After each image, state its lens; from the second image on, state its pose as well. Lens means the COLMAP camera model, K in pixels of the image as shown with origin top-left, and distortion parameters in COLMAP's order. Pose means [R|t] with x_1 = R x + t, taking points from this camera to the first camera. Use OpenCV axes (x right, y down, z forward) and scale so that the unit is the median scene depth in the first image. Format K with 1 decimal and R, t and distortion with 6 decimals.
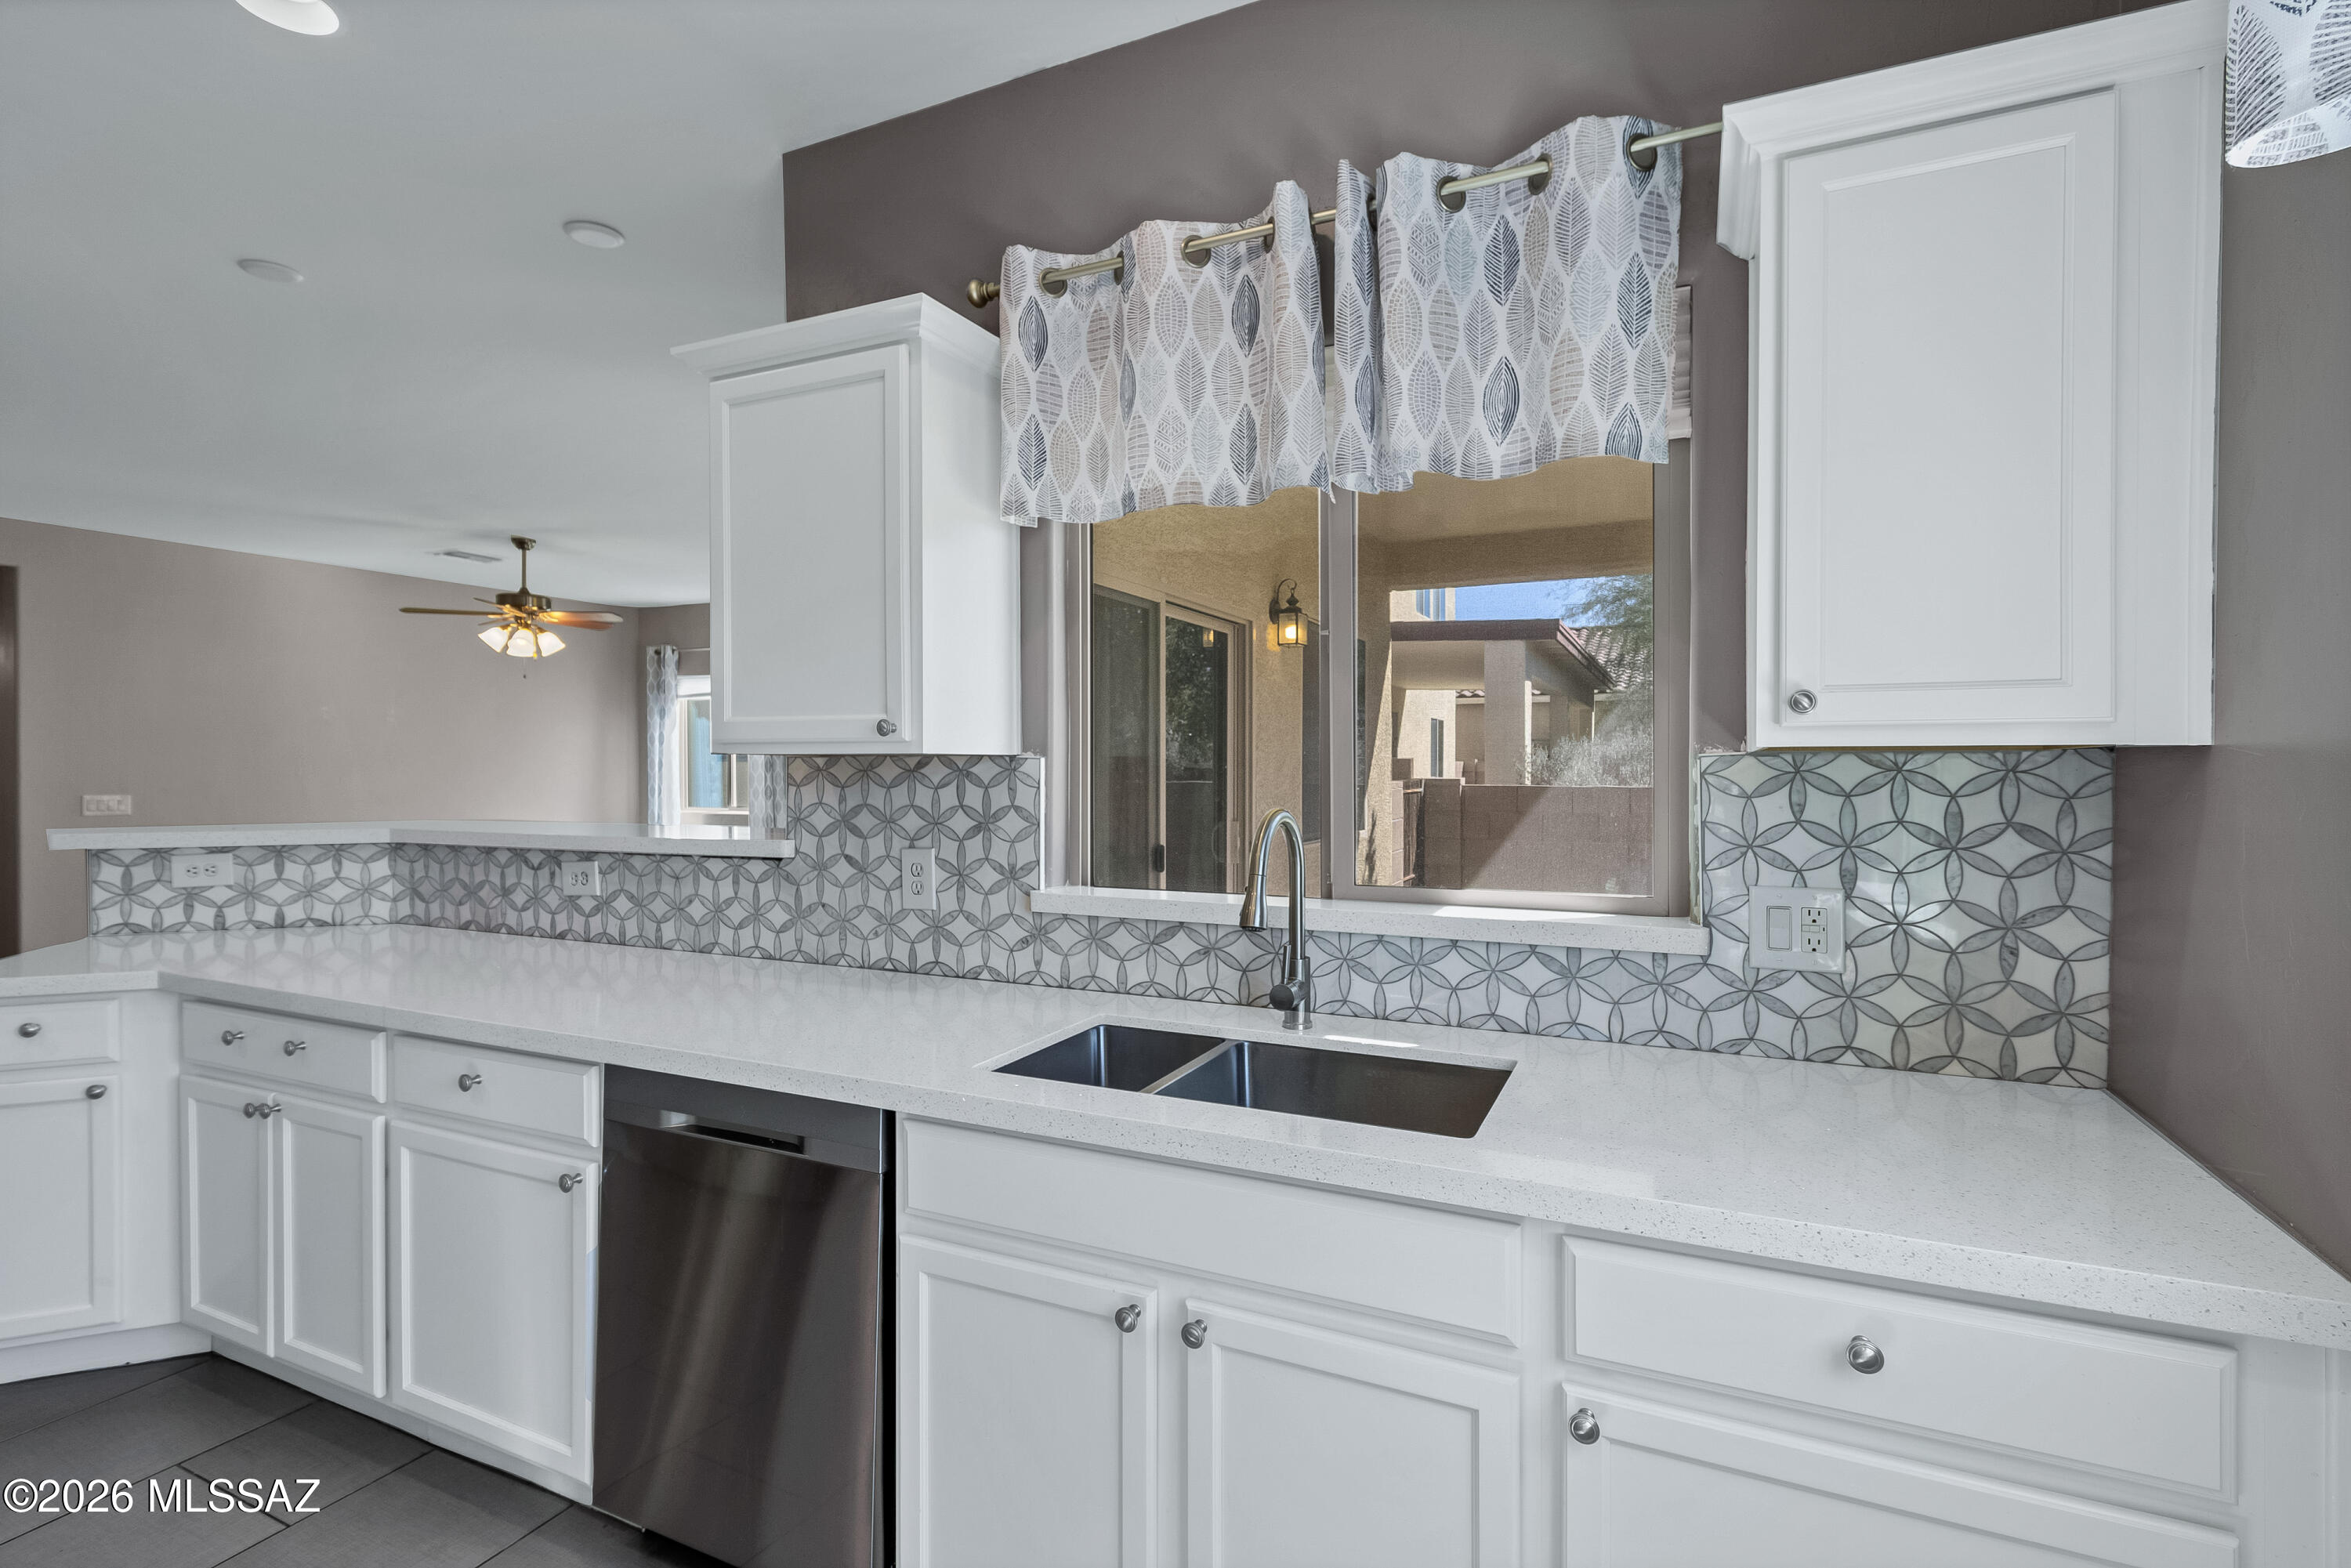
lens RADIAL K [[1029.6, 0, 1179.6], [0, 1029.6, 775.0], [0, 0, 1]] dist [0.000825, 0.000058]
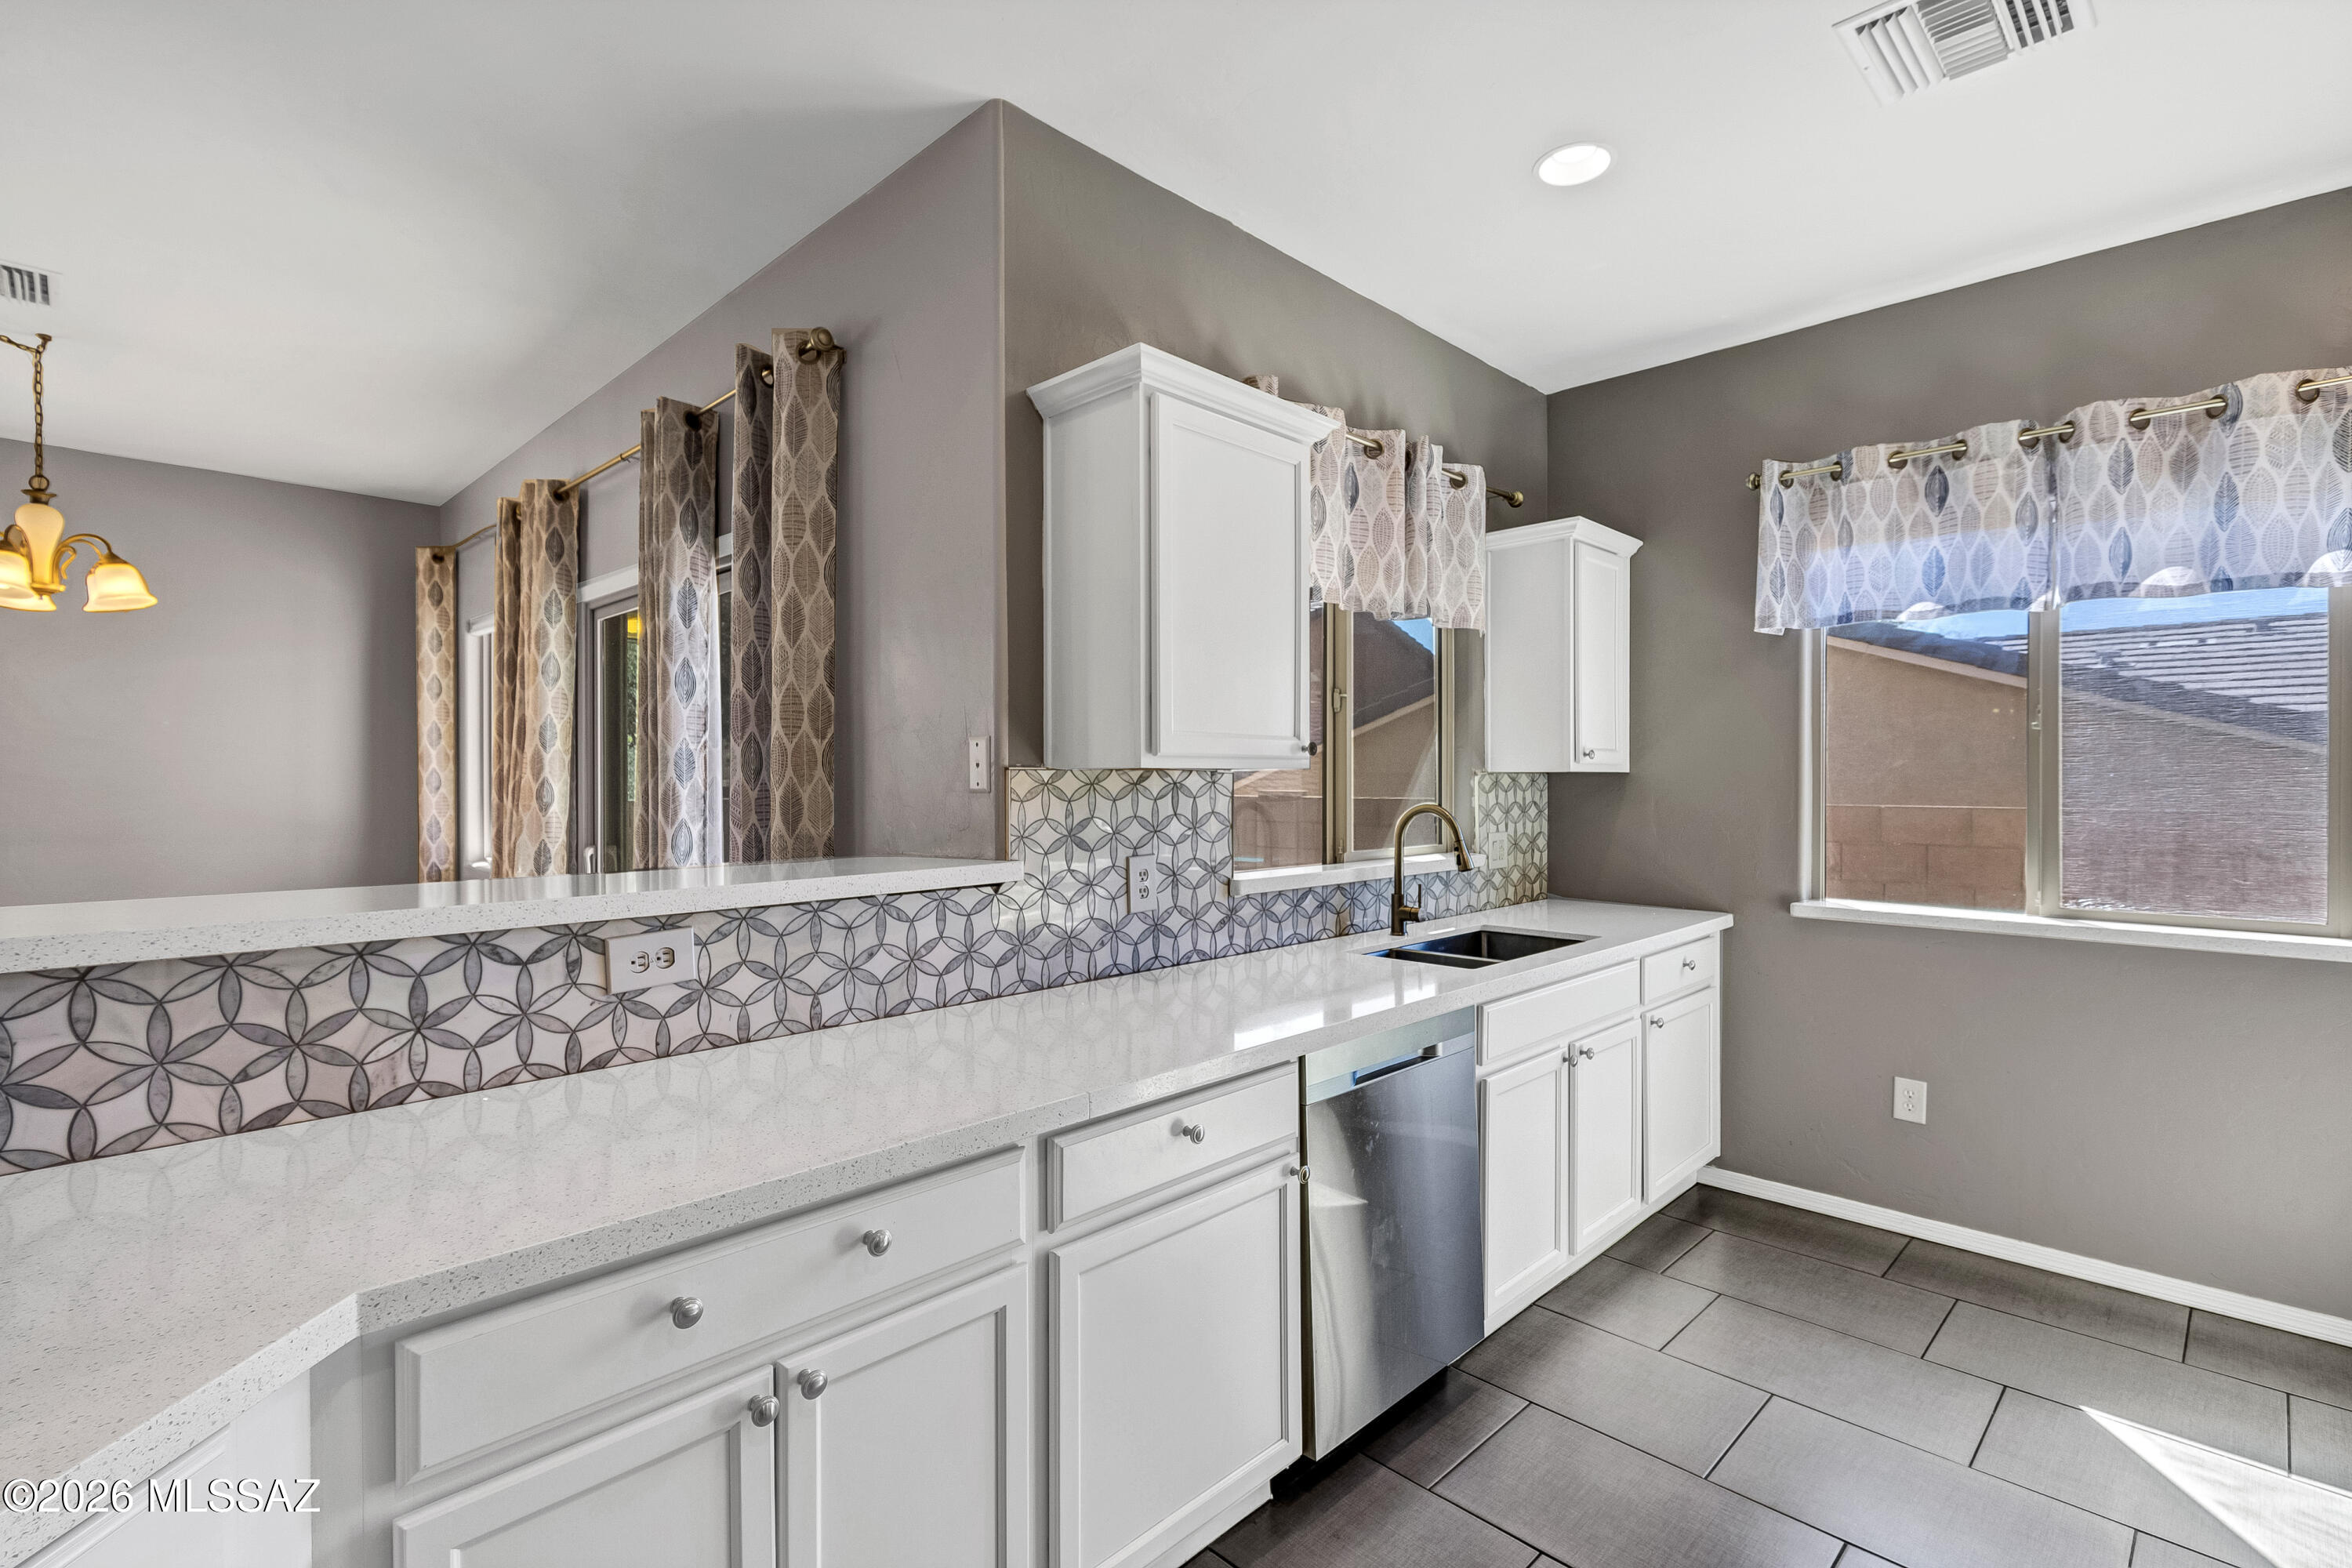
lens RADIAL K [[1080.1, 0, 1176.0], [0, 1080.1, 784.0], [0, 0, 1]] dist [0.002455, -0.000524]
pose [[0.353452, -0.003846, 0.935445, -1.254197], [0.009317, 0.999956, 0.000591, -0.003682], [-0.935406, 0.008507, 0.353472, 0.545076]]
